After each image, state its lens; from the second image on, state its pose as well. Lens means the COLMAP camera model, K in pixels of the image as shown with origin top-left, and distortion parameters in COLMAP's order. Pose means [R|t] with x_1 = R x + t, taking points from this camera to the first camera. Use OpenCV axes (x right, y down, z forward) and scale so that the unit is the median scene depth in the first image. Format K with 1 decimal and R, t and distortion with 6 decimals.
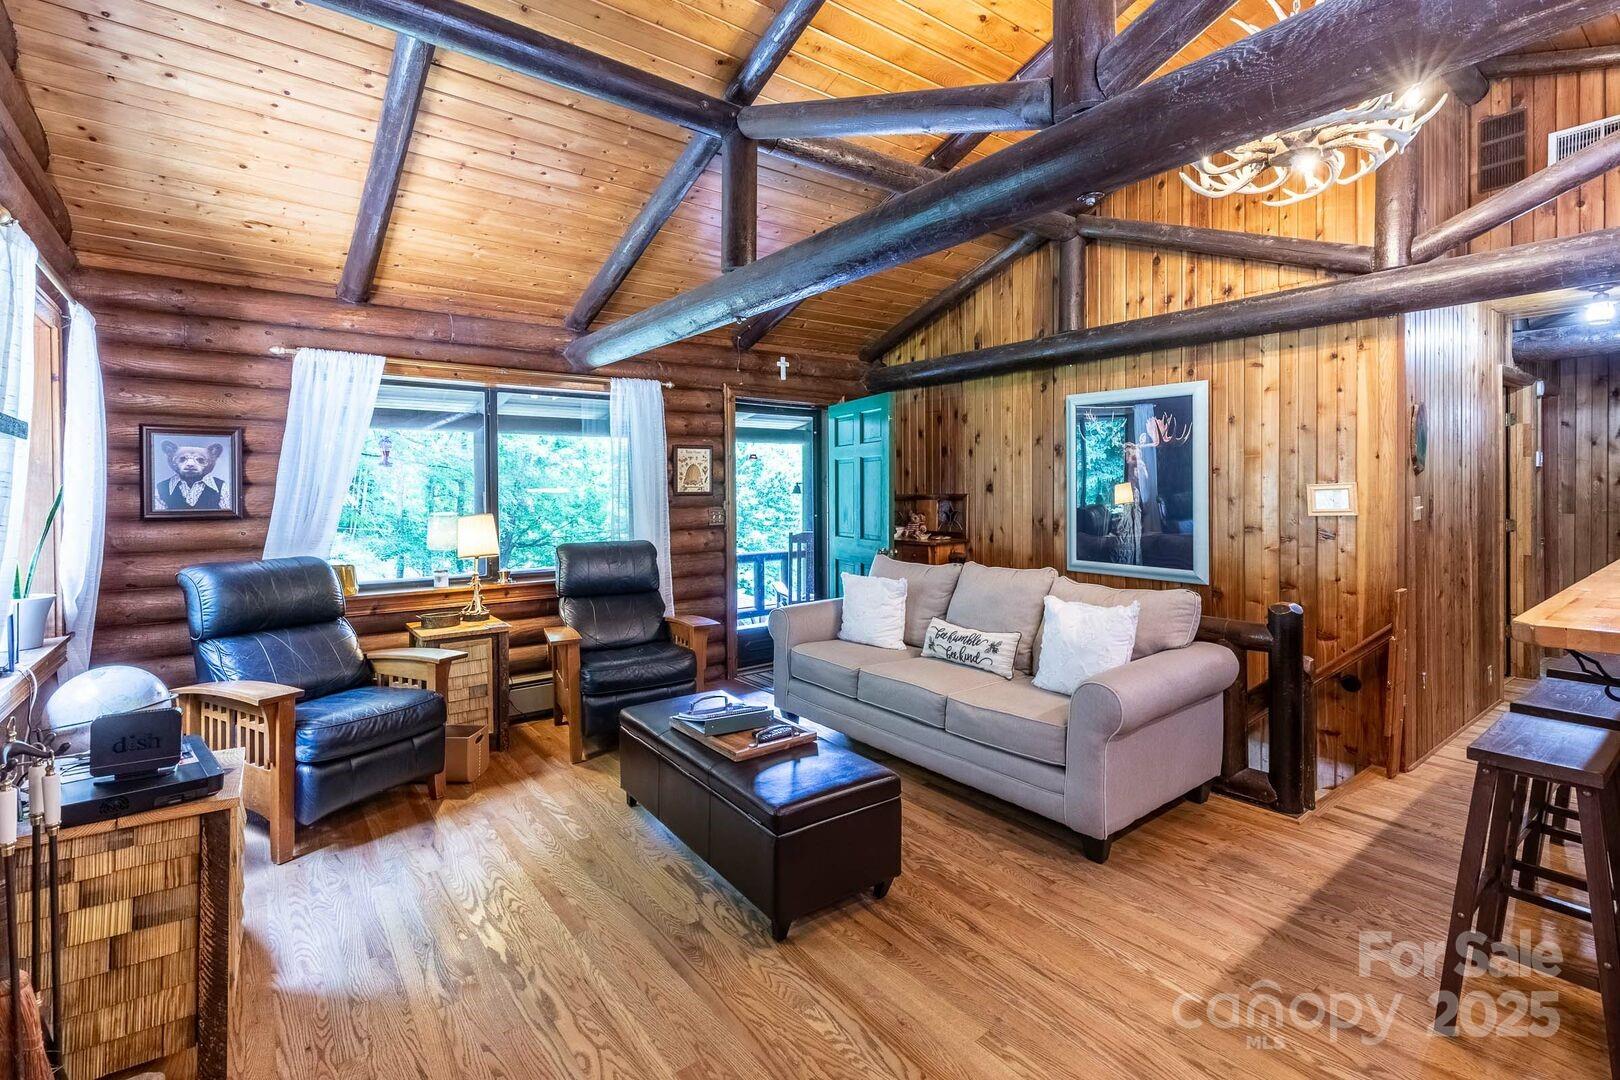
lens RADIAL K [[742.9, 0, 822.9], [0, 742.9, 493.0], [0, 0, 1]] dist [0.006388, 0.000185]
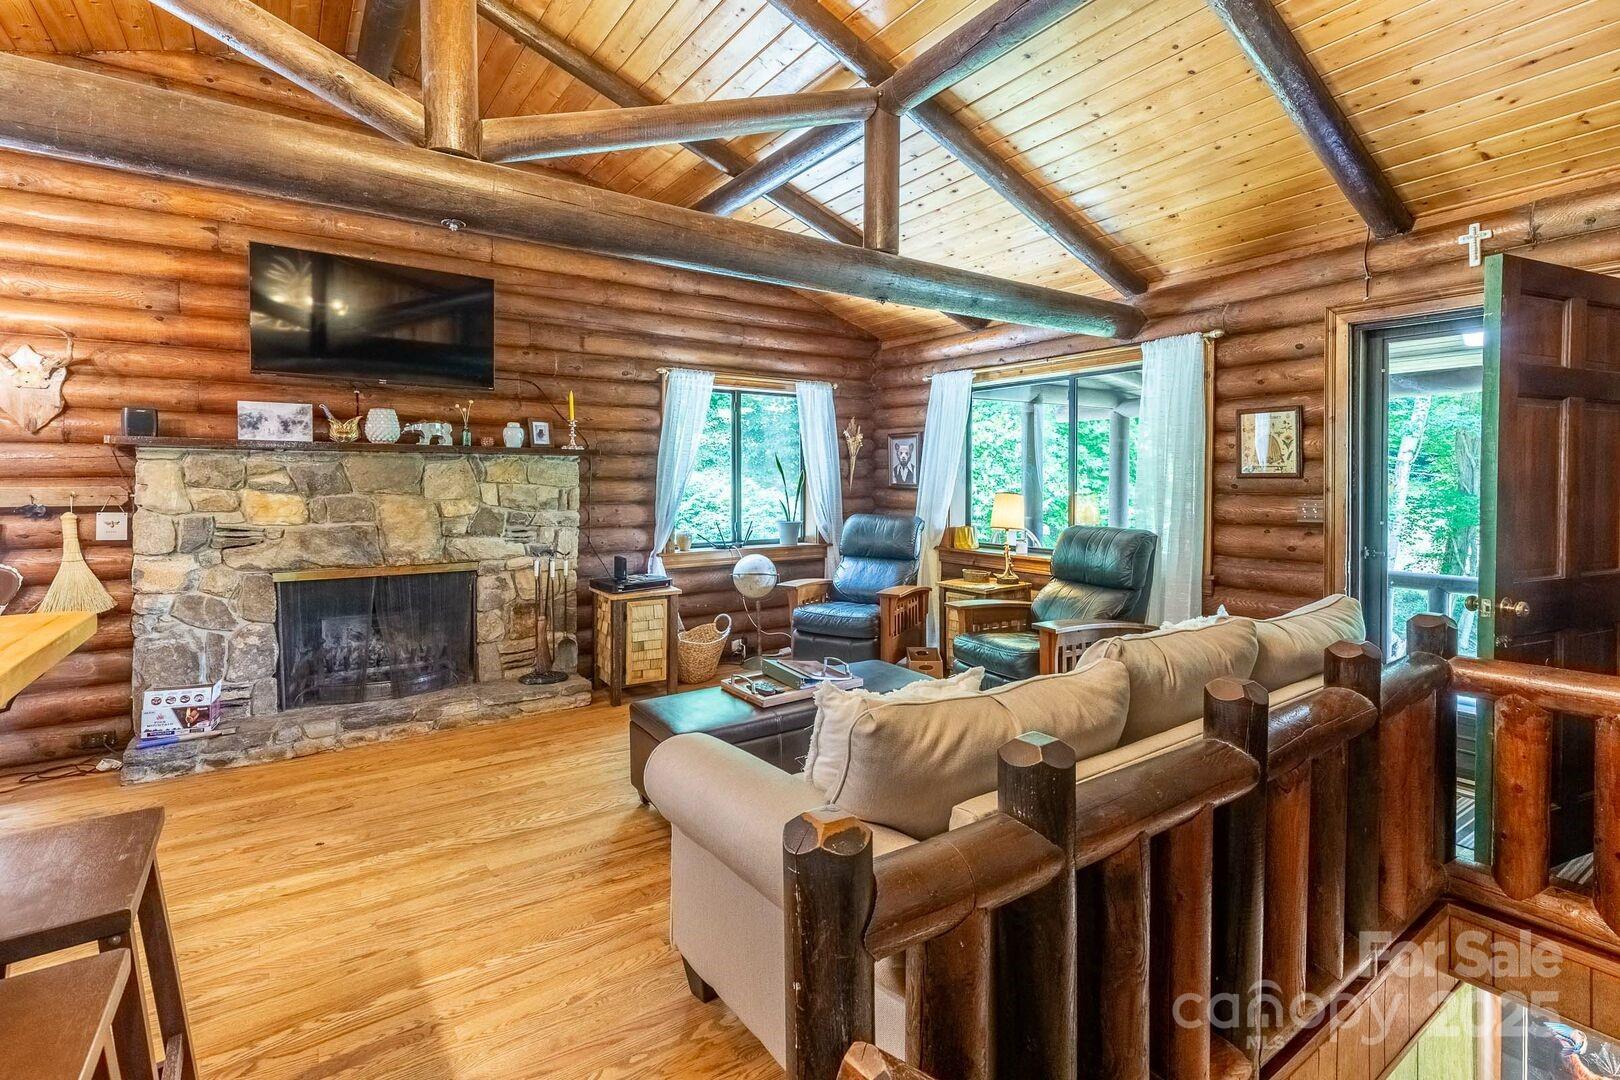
lens RADIAL K [[742.9, 0, 822.9], [0, 742.9, 493.0], [0, 0, 1]] dist [0.006388, 0.000185]
pose [[-0.025810, 0.031306, -0.999177, 0.804559], [0.002060, 0.999509, 0.031264, -0.008309], [0.999665, -0.001252, -0.025862, 0.853040]]
